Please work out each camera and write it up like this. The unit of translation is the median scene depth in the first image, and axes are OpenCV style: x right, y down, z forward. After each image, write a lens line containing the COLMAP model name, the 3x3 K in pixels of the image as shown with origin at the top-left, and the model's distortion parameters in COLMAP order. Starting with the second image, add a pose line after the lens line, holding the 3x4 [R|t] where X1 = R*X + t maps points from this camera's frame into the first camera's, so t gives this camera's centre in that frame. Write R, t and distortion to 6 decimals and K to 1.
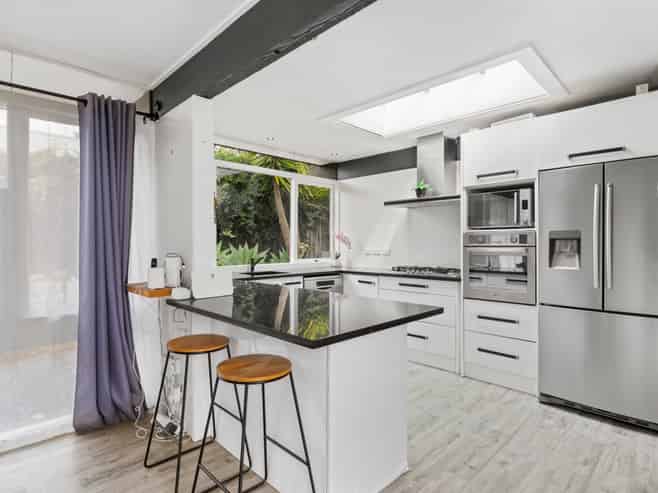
lens RADIAL K [[365.0, 0, 329.0], [0, 365.0, 246.5], [0, 0, 1]] dist [0.002297, 0.000823]
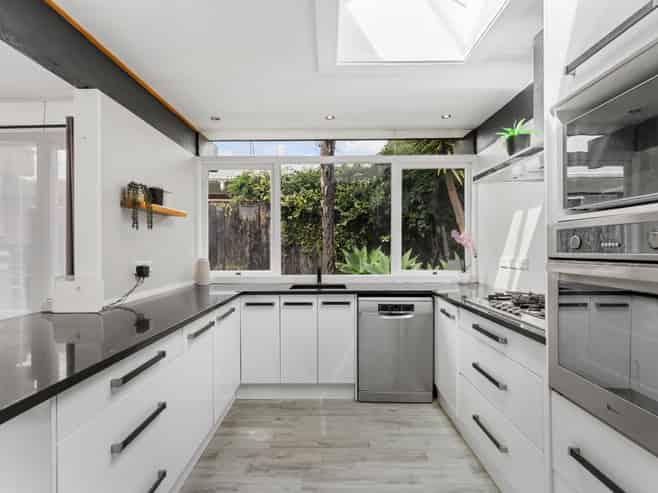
lens RADIAL K [[357.4, 0, 329.0], [0, 357.4, 246.5], [0, 0, 1]] dist [0.003696, 0.000351]
pose [[0.706001, -0.006298, -0.708183, 0.462220], [-0.000931, 0.999951, -0.009821, -0.008790], [0.708210, 0.007593, 0.705961, 0.538228]]
